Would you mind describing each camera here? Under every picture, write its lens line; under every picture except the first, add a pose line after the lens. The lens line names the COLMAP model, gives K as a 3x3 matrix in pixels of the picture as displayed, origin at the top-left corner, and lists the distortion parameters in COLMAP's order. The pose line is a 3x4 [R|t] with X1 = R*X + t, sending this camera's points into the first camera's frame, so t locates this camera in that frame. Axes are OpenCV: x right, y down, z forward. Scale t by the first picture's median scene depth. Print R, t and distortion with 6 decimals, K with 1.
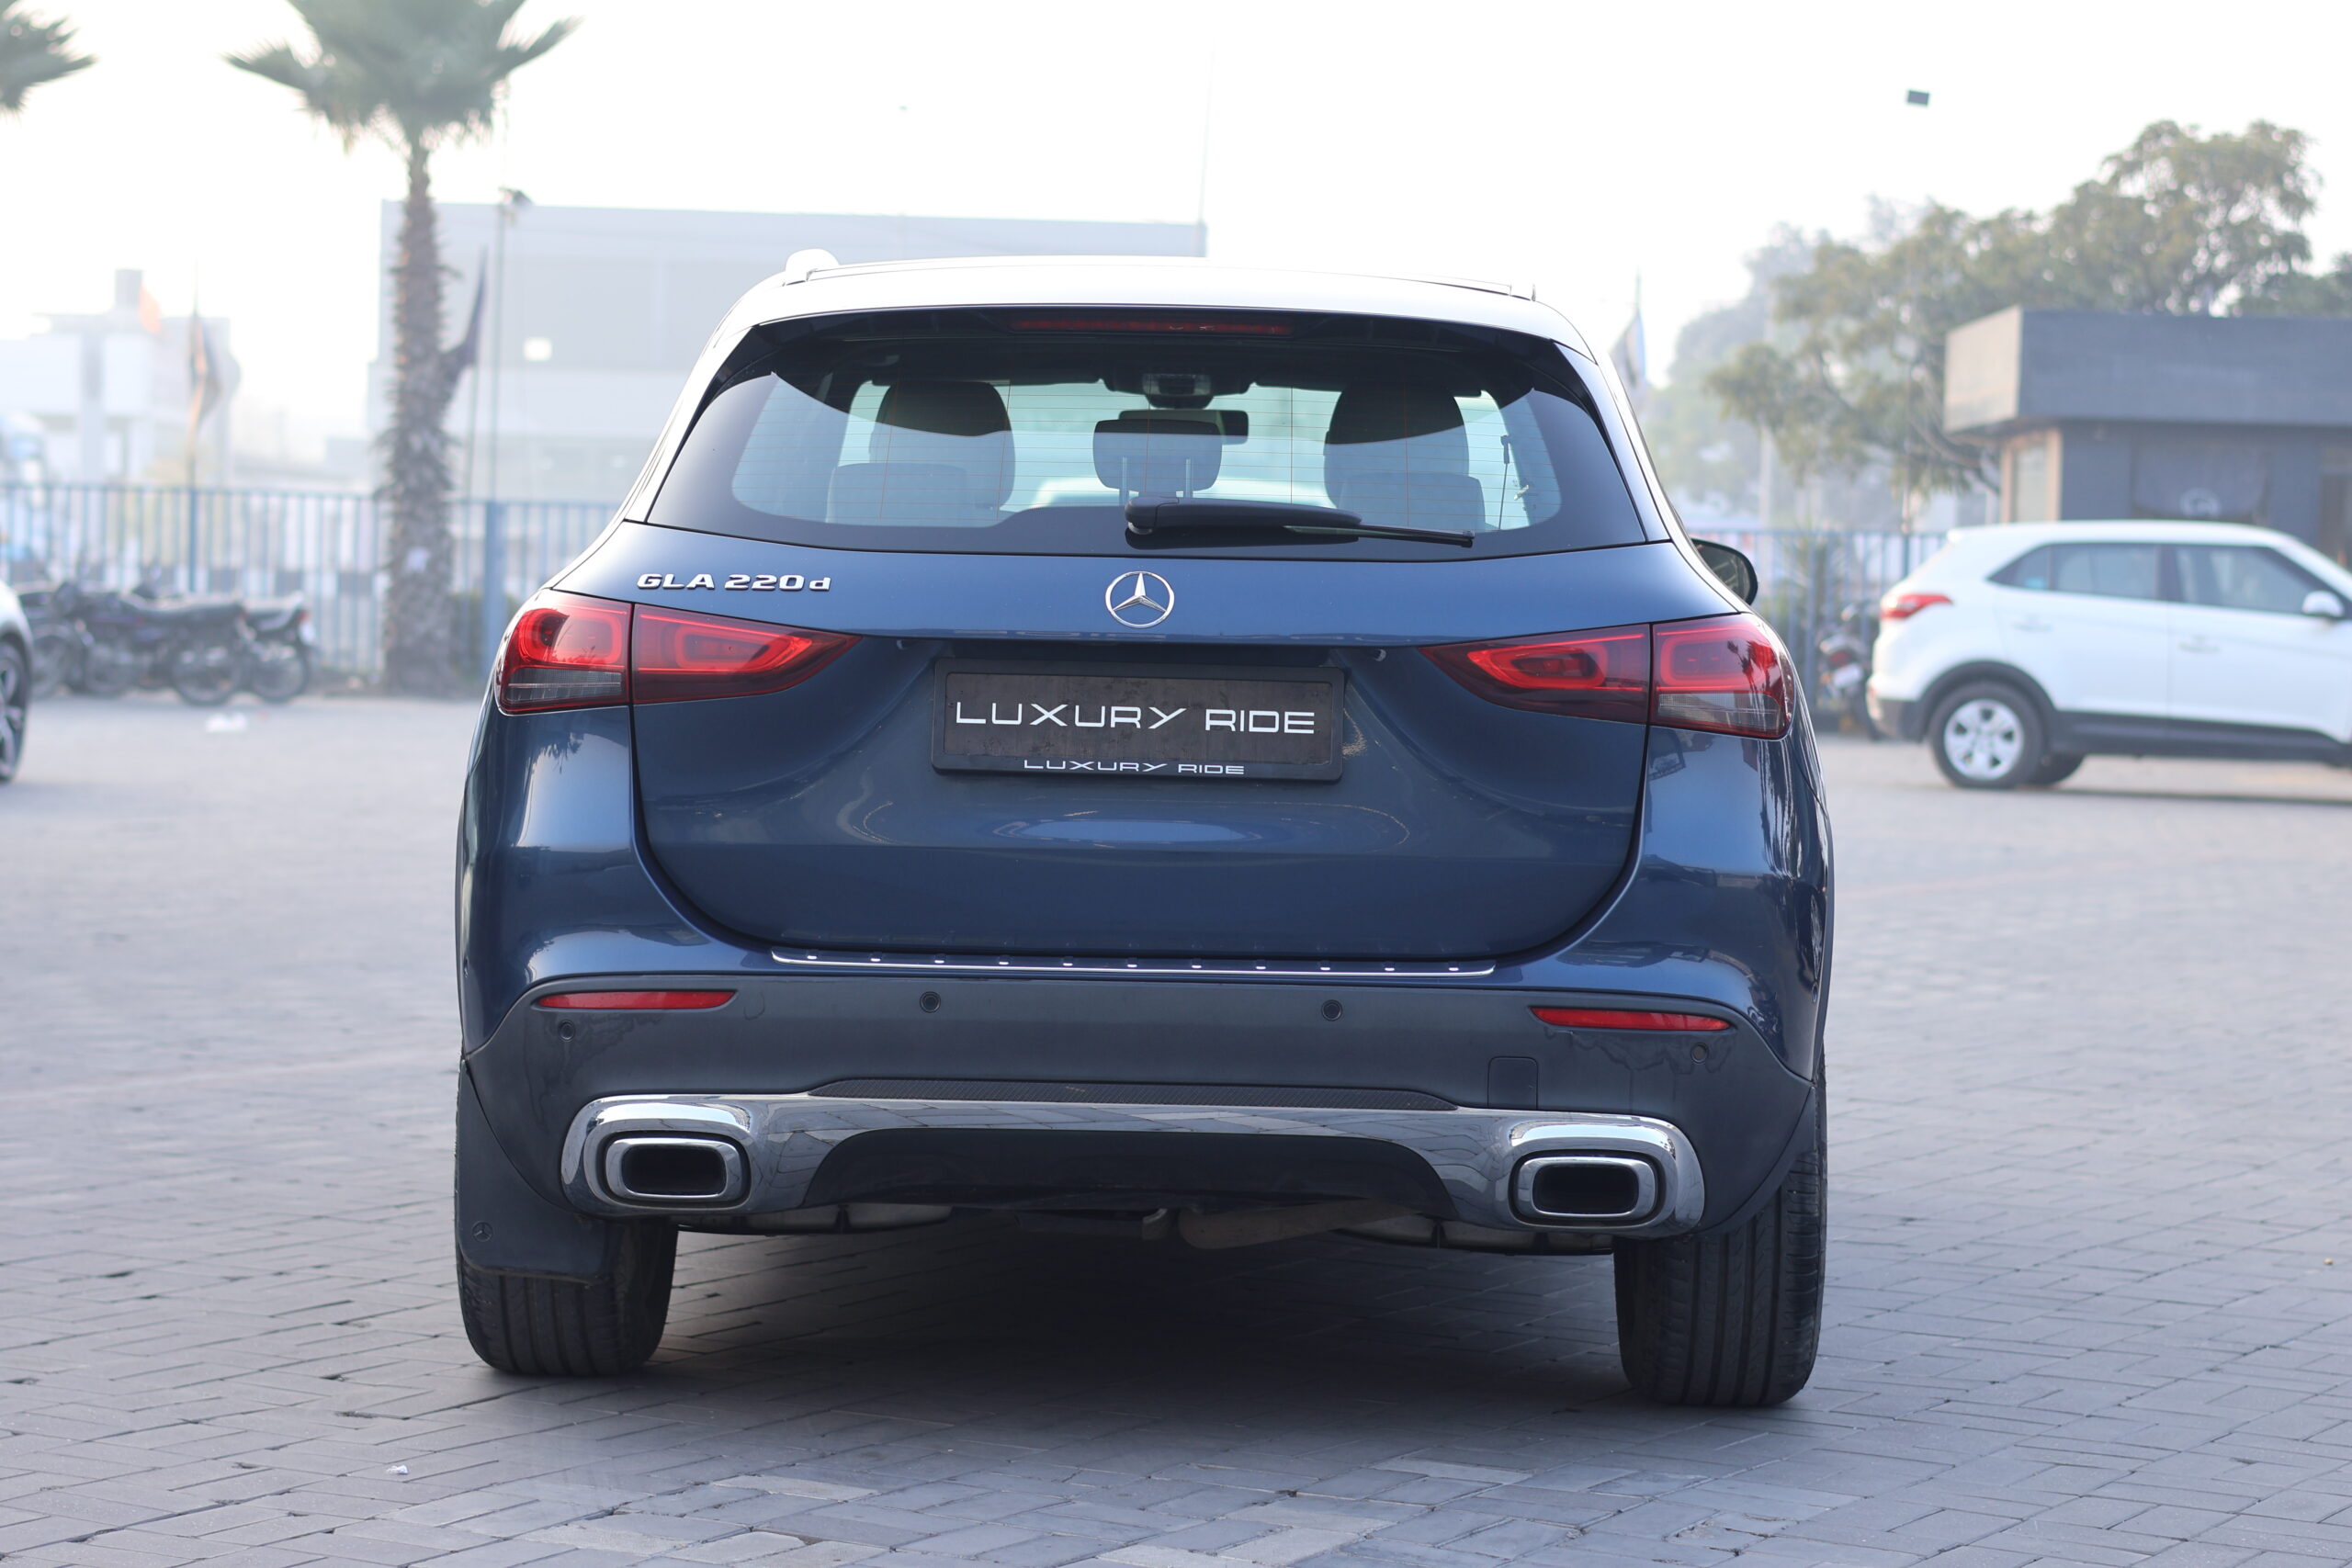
lens RADIAL K [[5346.4, 0, 1176.0], [0, 5346.4, 784.0], [0, 0, 1]] dist [0.032954, 0.192004]
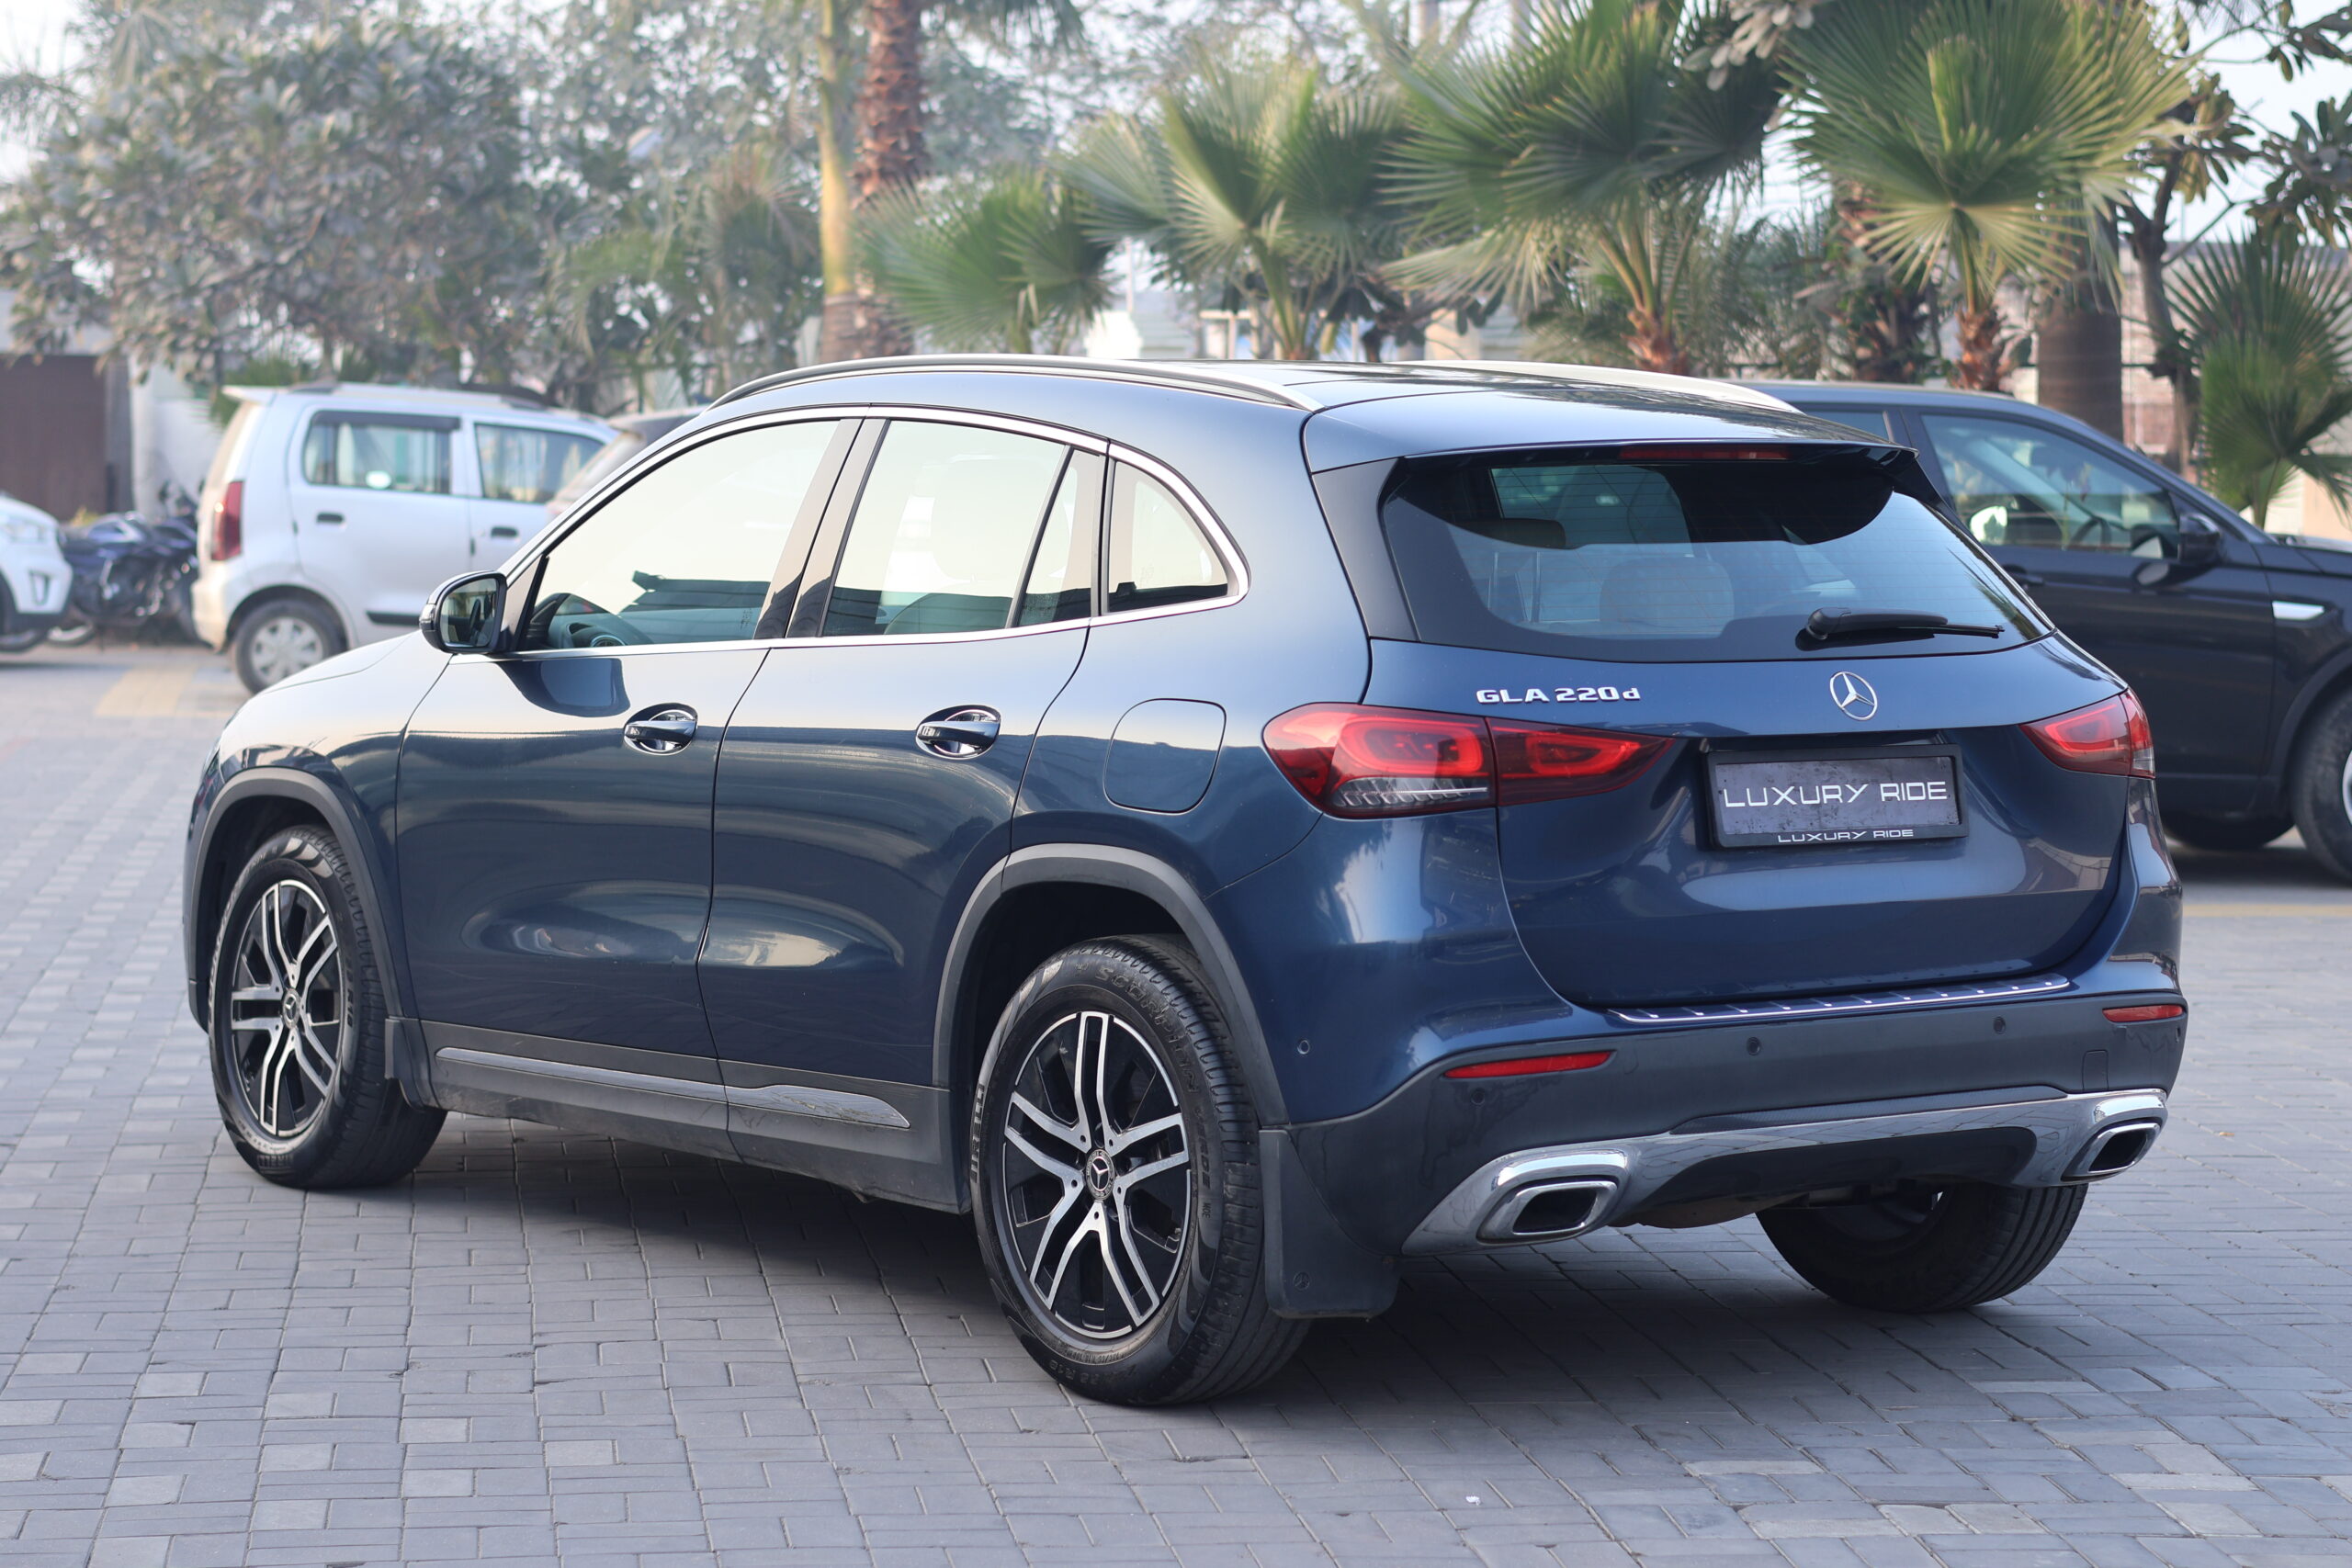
lens RADIAL K [[5346.4, 0, 1176.0], [0, 5346.4, 784.0], [0, 0, 1]] dist [0.032954, 0.192004]
pose [[0.803725, -0.055967, 0.592364, -0.837035], [0.030633, 0.998138, 0.052742, -0.082500], [-0.594213, -0.024244, 0.803943, 0.125276]]
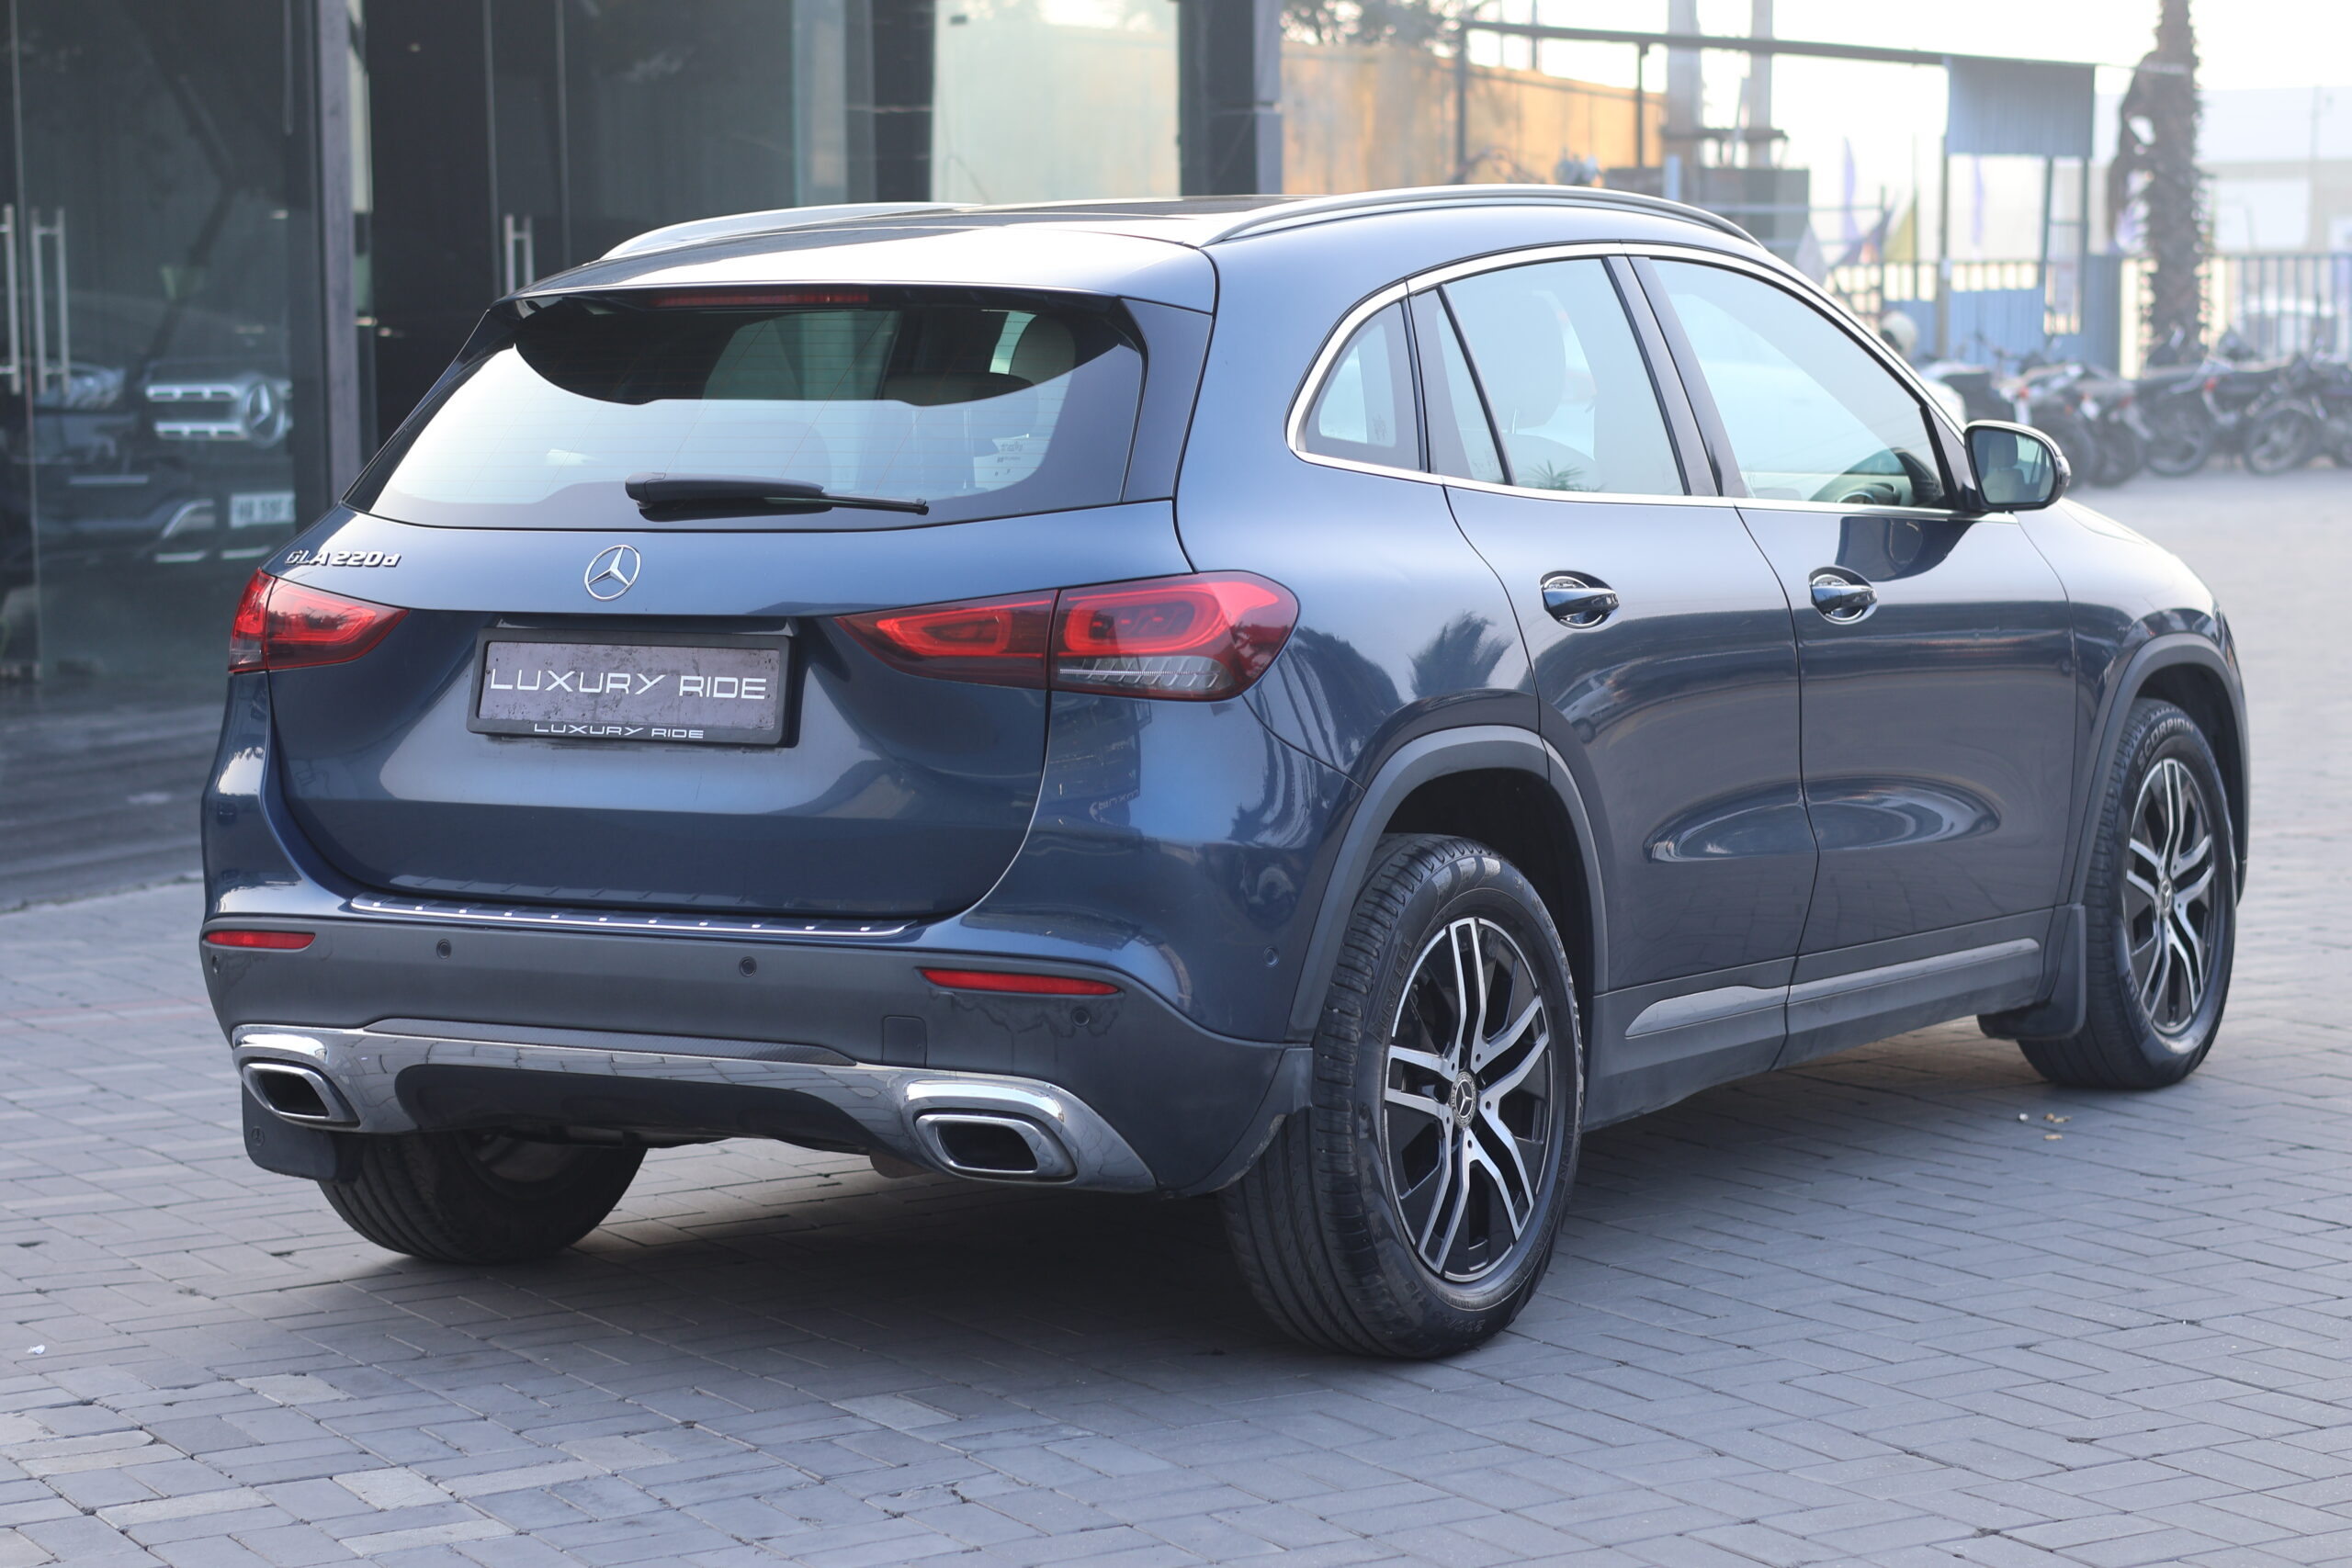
lens RADIAL K [[5346.4, 0, 1176.0], [0, 5346.4, 784.0], [0, 0, 1]] dist [0.032954, 0.192004]
pose [[0.863334, 0.009506, -0.504543, 0.621026], [0.016037, 0.998801, 0.046259, -0.039831], [0.504377, -0.048028, 0.862147, 0.141883]]
